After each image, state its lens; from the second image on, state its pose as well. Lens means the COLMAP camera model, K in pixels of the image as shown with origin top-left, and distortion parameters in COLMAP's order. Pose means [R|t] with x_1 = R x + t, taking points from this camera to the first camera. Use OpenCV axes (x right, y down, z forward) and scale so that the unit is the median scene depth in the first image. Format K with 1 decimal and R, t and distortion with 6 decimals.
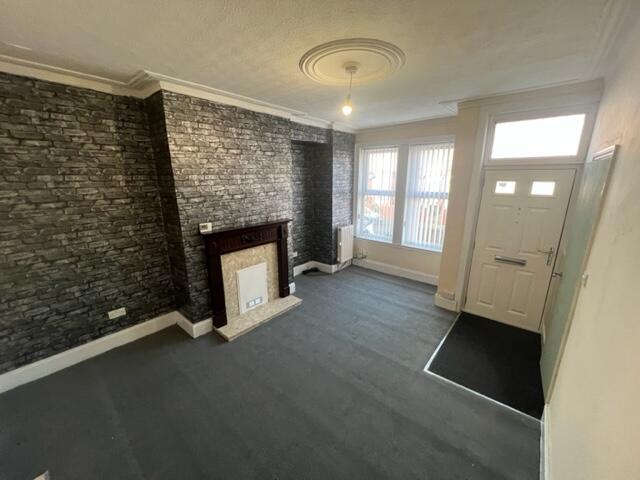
lens RADIAL K [[256.4, 0, 320.0], [0, 256.4, 240.0], [0, 0, 1]] dist [0.000067, 0.000068]
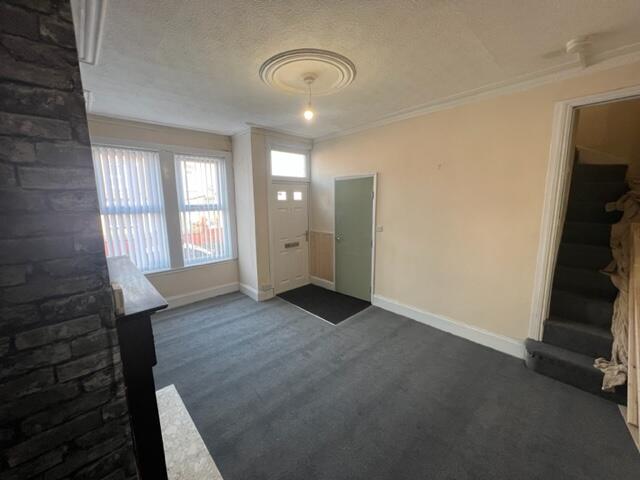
lens RADIAL K [[256.4, 0, 320.0], [0, 256.4, 240.0], [0, 0, 1]] dist [0.000067, 0.000068]
pose [[0.119276, -0.157811, 0.980239, -0.695505], [0.254397, 0.959186, 0.123467, -0.089149], [-0.959716, 0.234644, 0.154554, 0.623265]]
